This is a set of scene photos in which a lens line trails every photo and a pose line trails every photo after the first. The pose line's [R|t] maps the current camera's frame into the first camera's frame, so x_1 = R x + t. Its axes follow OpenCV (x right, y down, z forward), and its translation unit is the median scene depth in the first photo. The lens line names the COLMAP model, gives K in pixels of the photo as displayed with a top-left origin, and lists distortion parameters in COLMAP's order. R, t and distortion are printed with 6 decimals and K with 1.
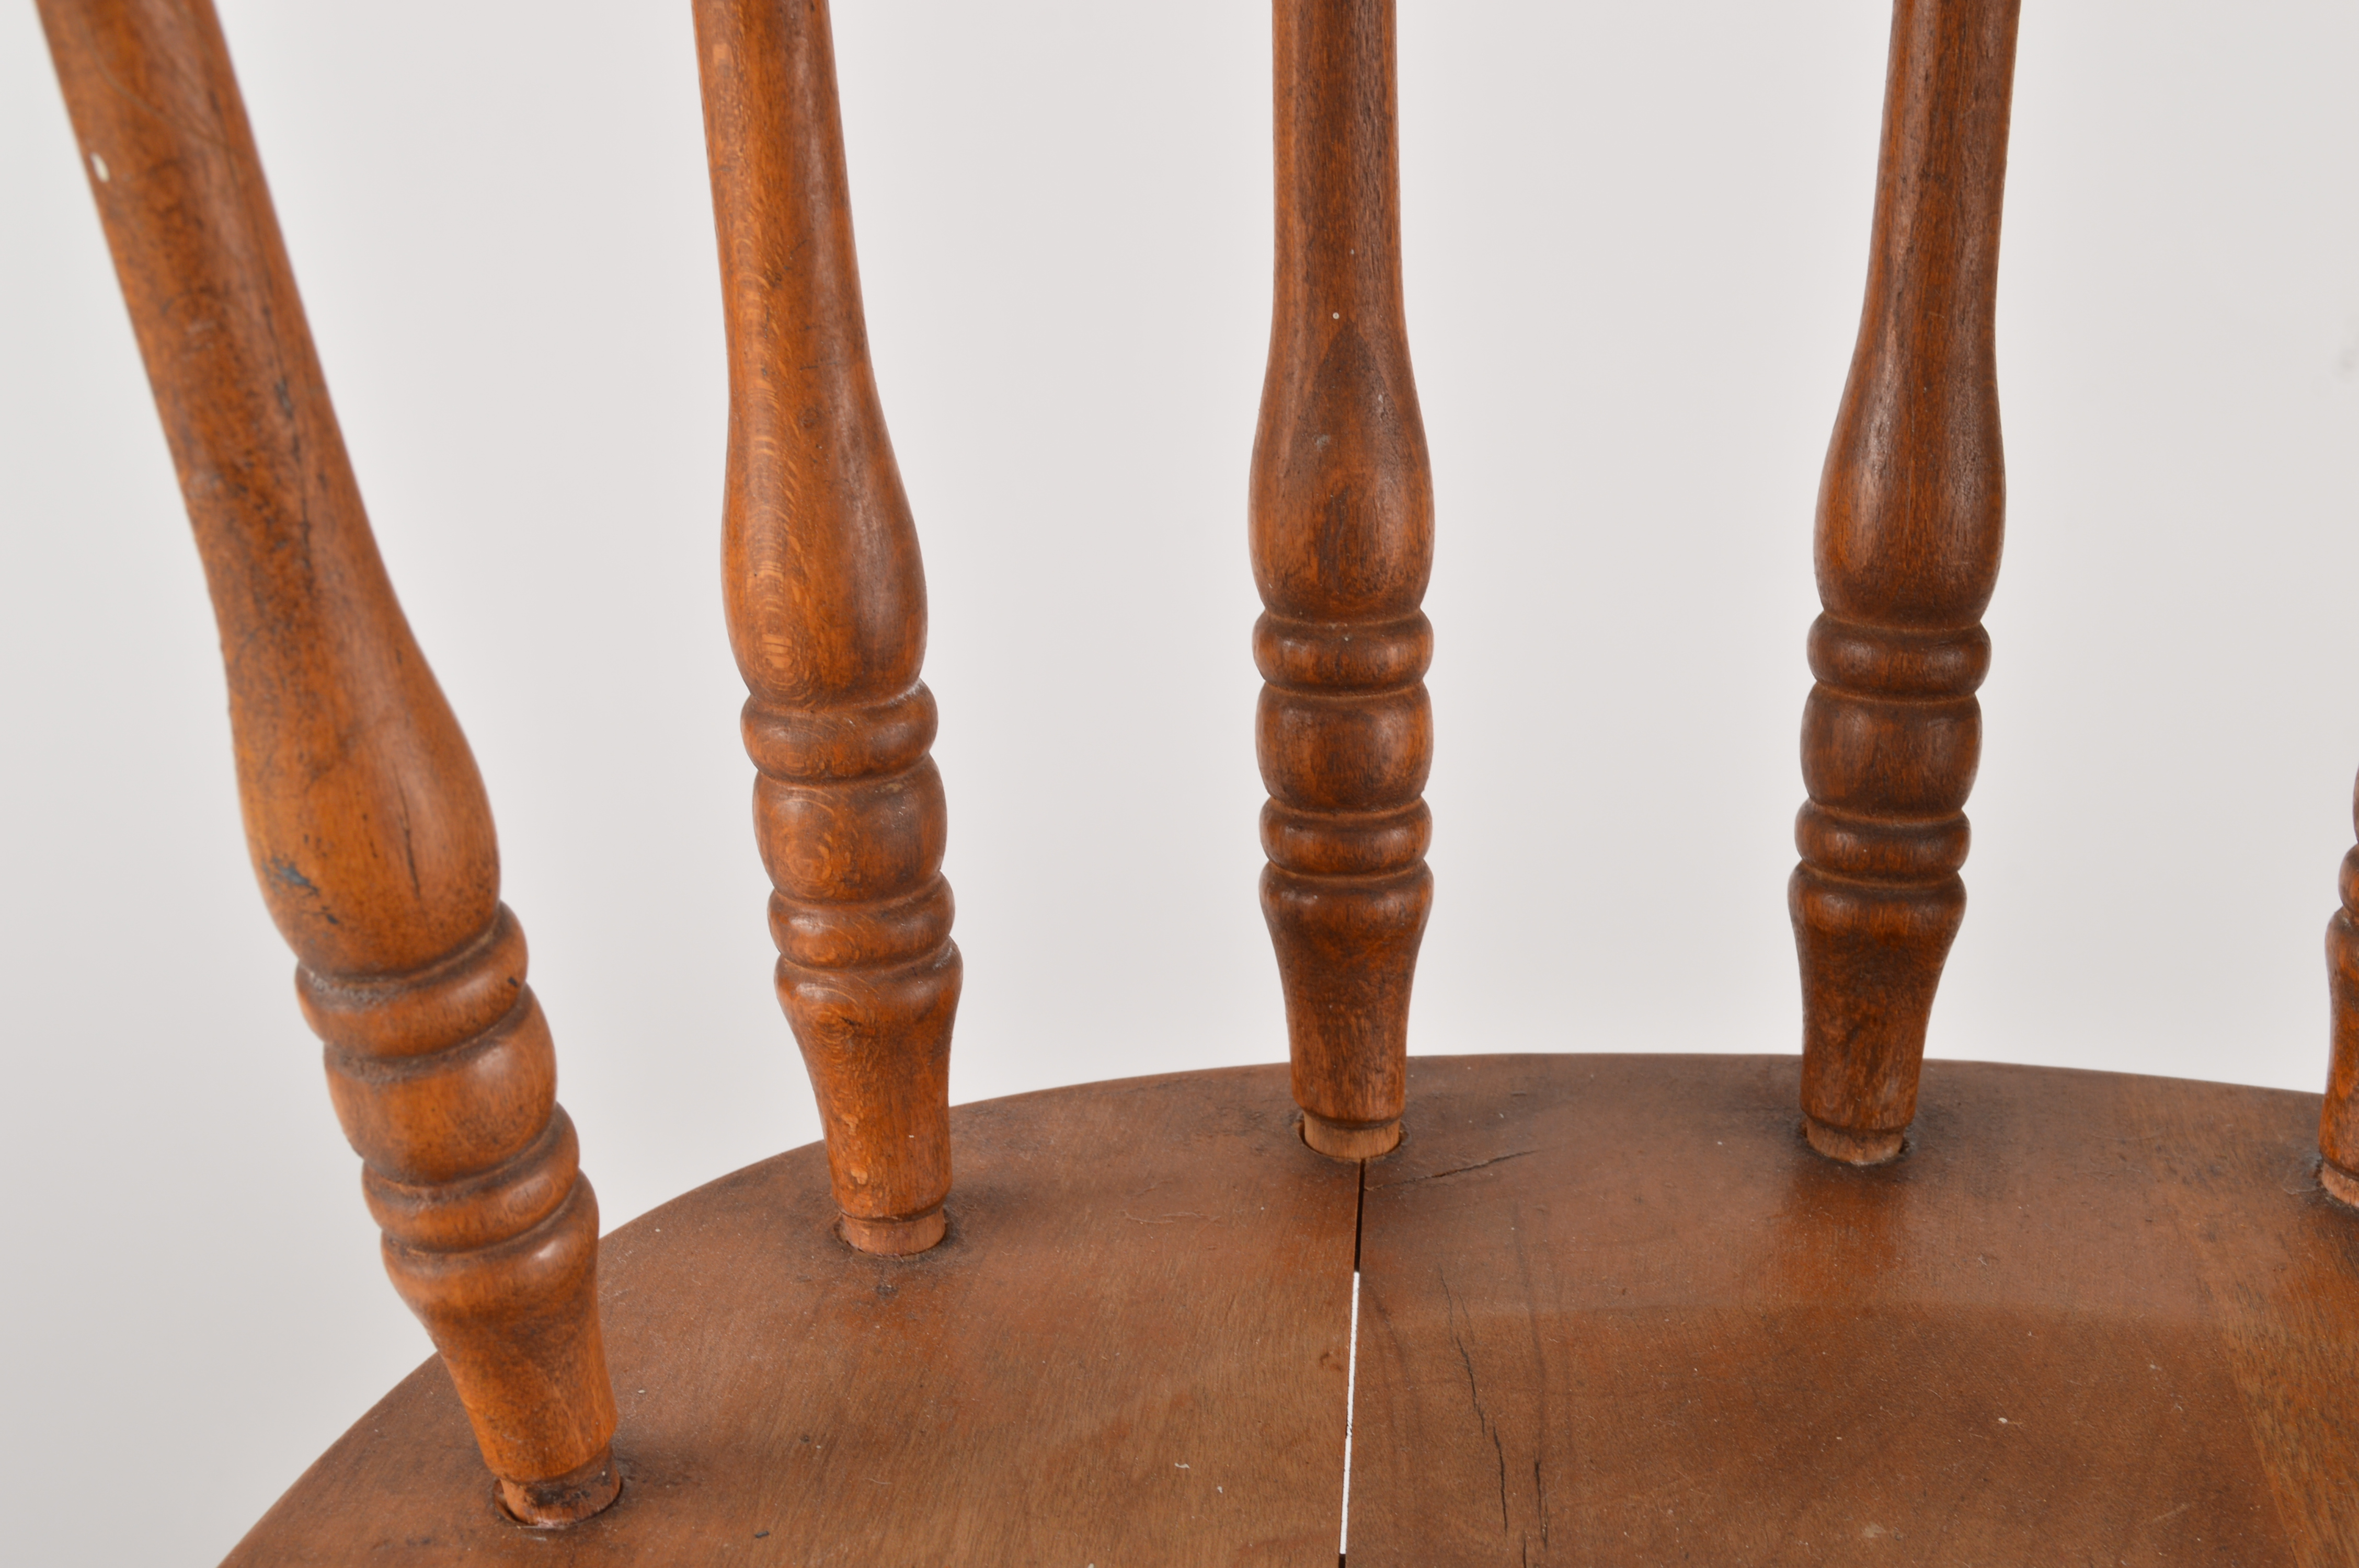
lens RADIAL K [[3556.1, 0, 1175.7], [0, 3556.1, 738.5], [0, 0, 1]] dist [-0.012624, -0.066728]
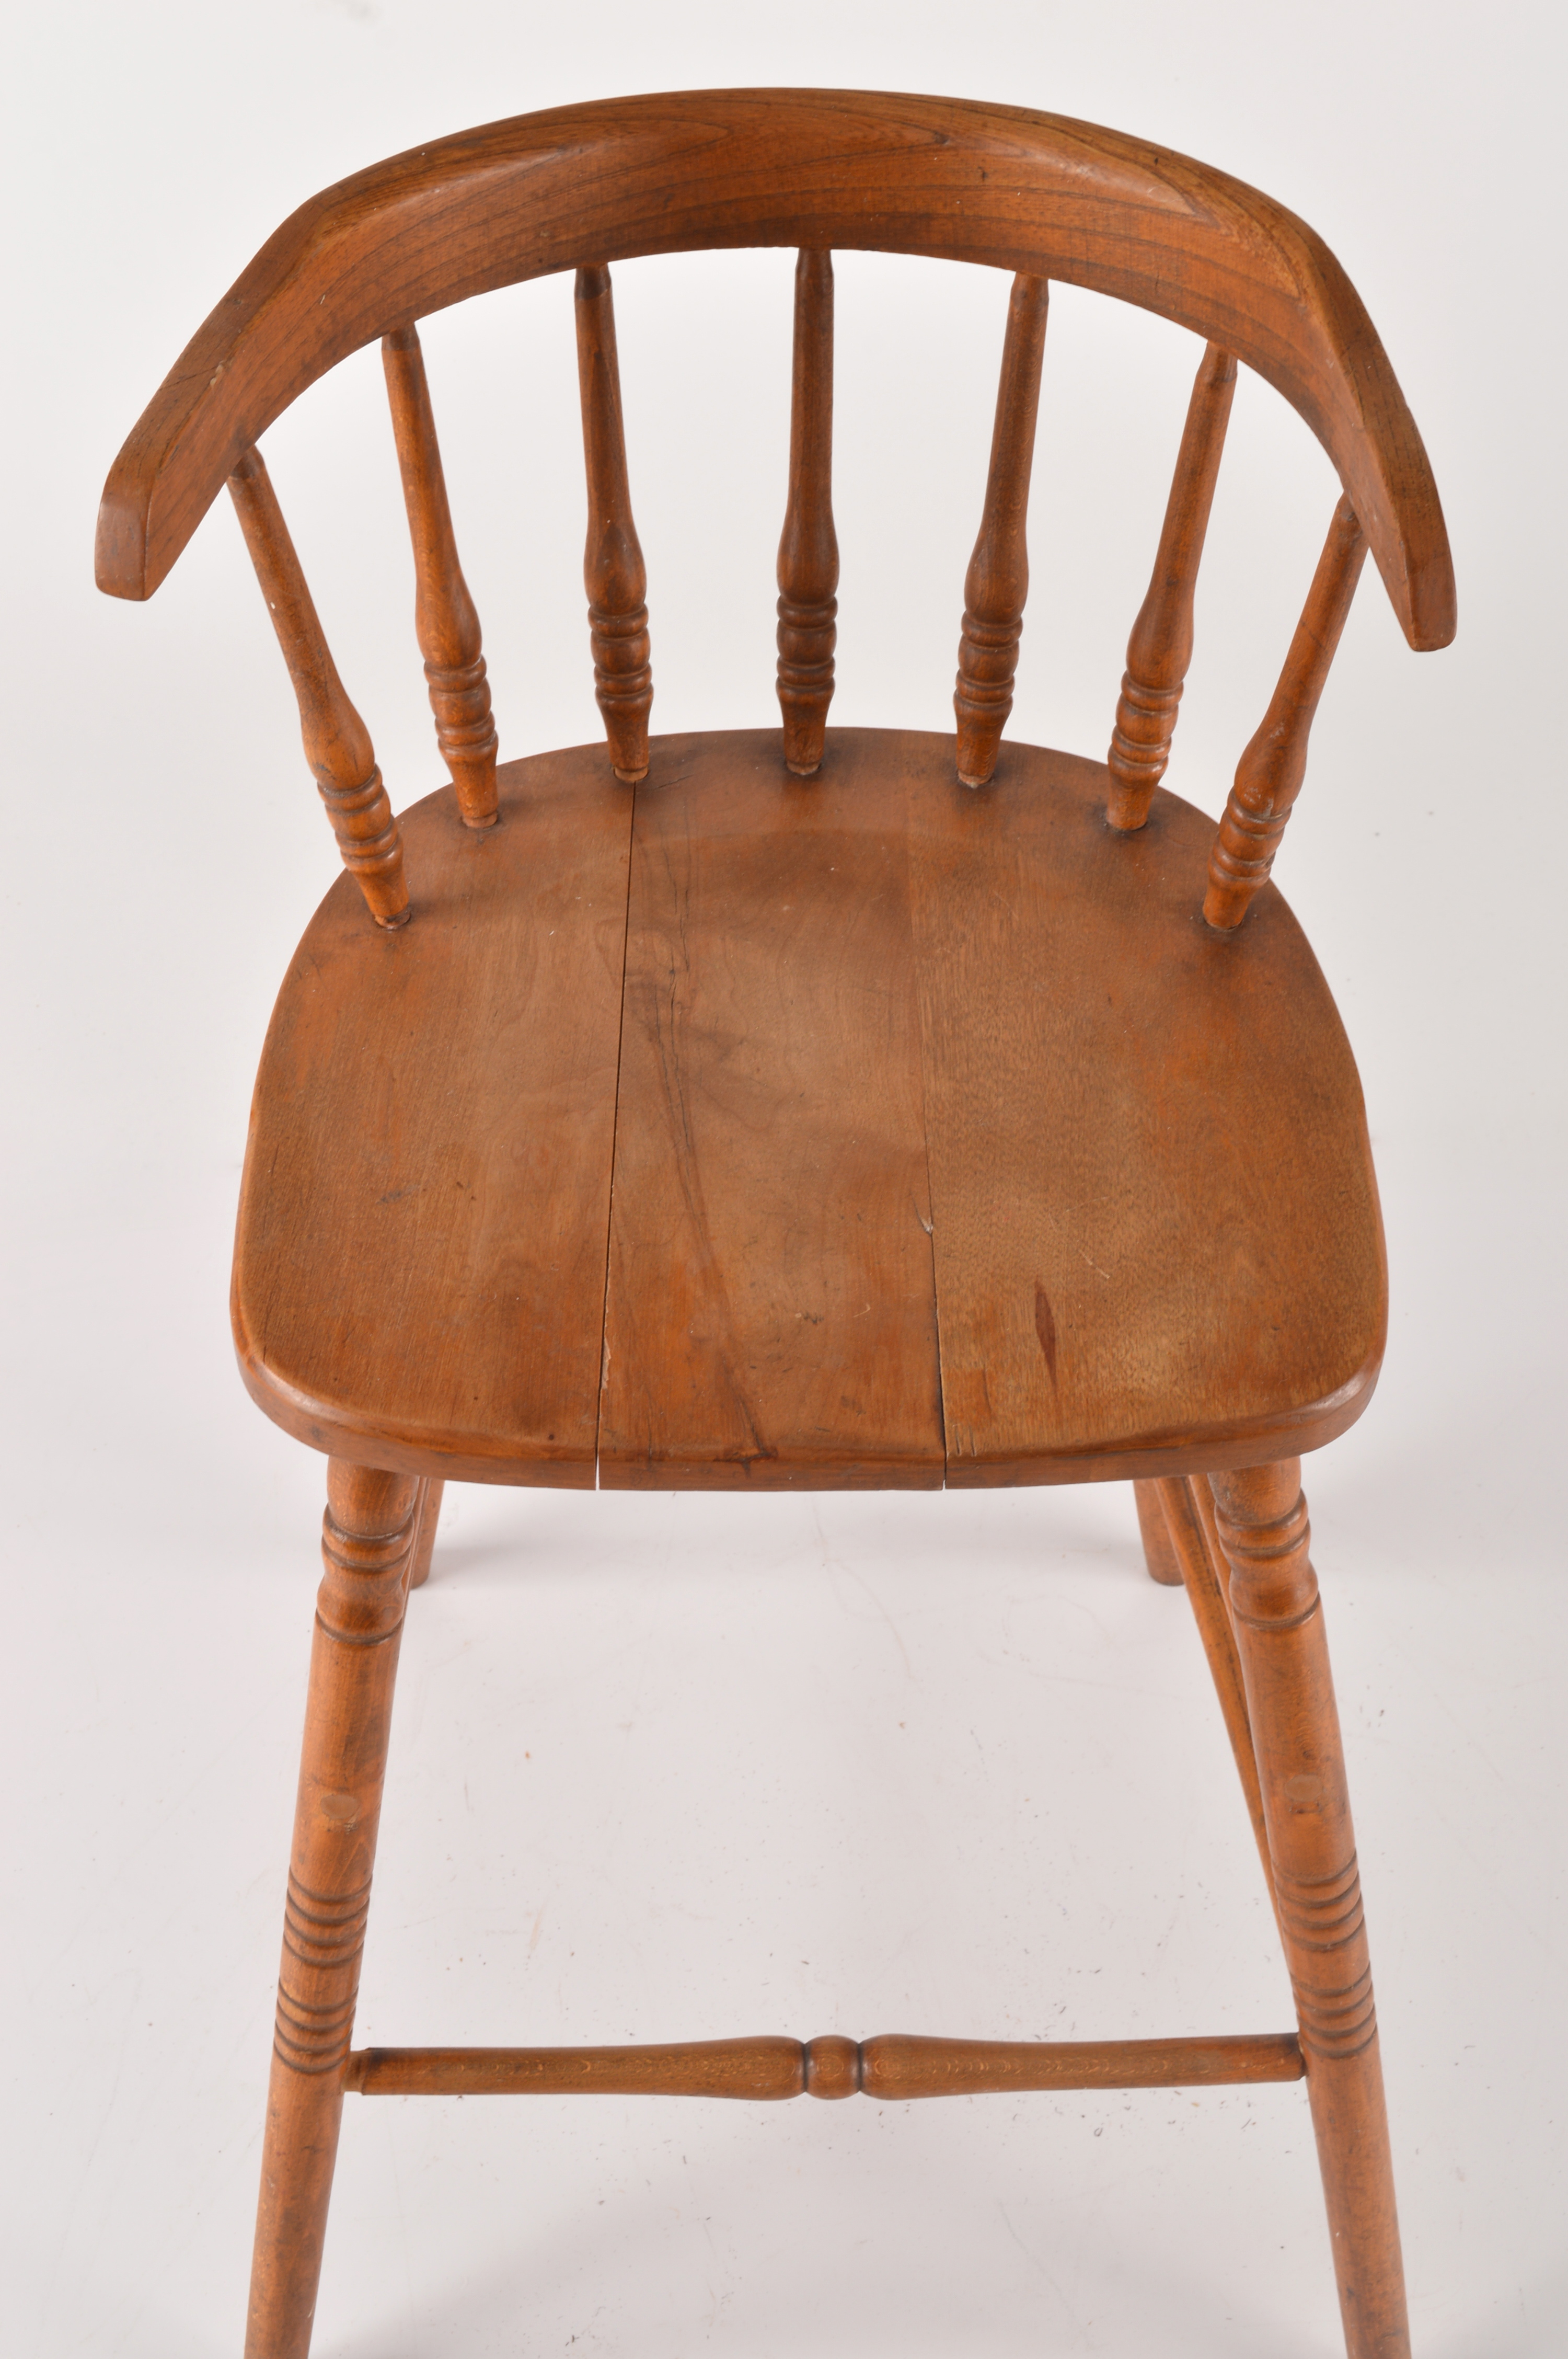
lens RADIAL K [[3556.1, 0, 784.0], [0, 3556.1, 1179.5], [0, 0, 1]] dist [-0.012624, -0.066728]
pose [[0.997613, -0.054029, 0.042992, 0.034006], [0.035319, 0.934336, 0.354639, -0.668851], [-0.059330, -0.352274, 0.934014, -2.044622]]
